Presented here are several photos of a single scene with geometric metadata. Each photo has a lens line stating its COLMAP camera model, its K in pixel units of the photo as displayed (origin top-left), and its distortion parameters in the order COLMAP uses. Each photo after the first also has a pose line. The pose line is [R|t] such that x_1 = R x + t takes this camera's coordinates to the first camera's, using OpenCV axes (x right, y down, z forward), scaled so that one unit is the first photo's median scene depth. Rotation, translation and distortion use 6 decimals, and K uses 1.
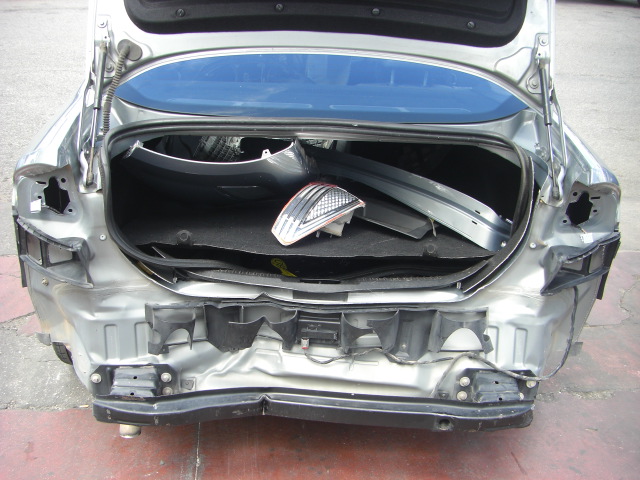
lens RADIAL K [[724.9, 0, 309.4], [0, 724.9, 280.3], [0, 0, 1]] dist [-0.139567, 0.000000]
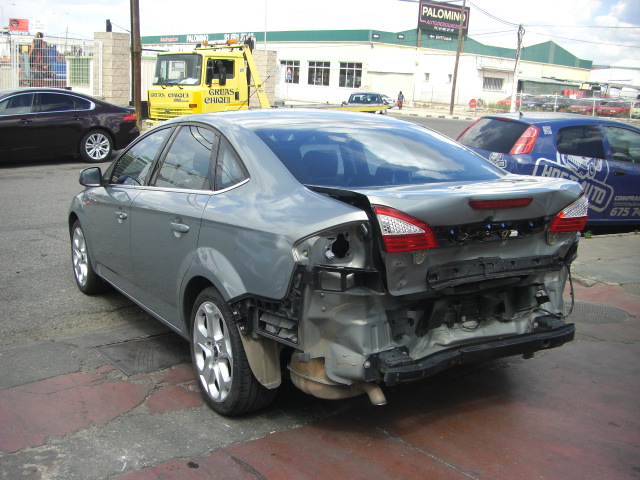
lens RADIAL K [[724.9, 0, 317.1], [0, 724.9, 269.6], [0, 0, 1]] dist [-0.139567, 0.000000]
pose [[0.871998, -0.144841, 0.467591, -1.064228], [0.246333, 0.955300, -0.163466, 0.166212], [-0.423013, 0.257725, 0.868699, -0.339573]]
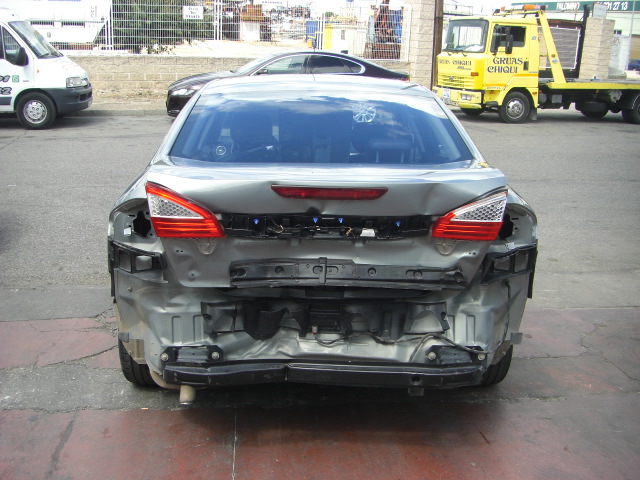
lens RADIAL K [[724.9, 0, 313.6], [0, 724.9, 281.4], [0, 0, 1]] dist [-0.139567, 0.000000]
pose [[0.999586, -0.024266, -0.015429, 0.015103], [0.021180, 0.984201, -0.175782, 0.240055], [0.019451, 0.175383, 0.984308, -0.388646]]
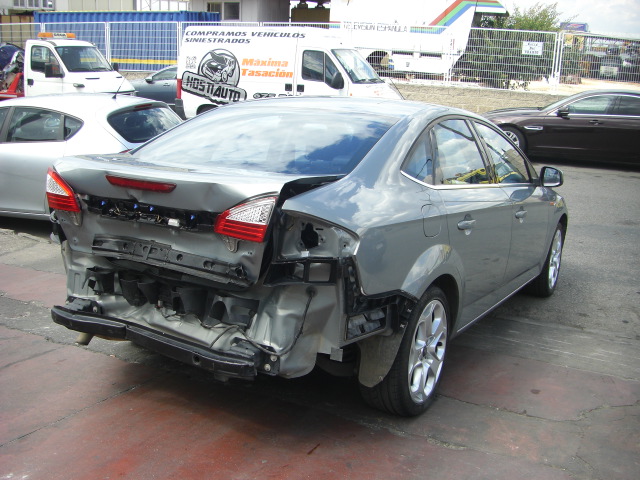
lens RADIAL K [[724.9, 0, 316.1], [0, 724.9, 281.6], [0, 0, 1]] dist [-0.139567, 0.000000]
pose [[0.843750, 0.131947, -0.520265, 1.121743], [-0.248222, 0.955353, -0.160268, 0.211412], [0.475890, 0.264367, 0.838832, -0.206247]]
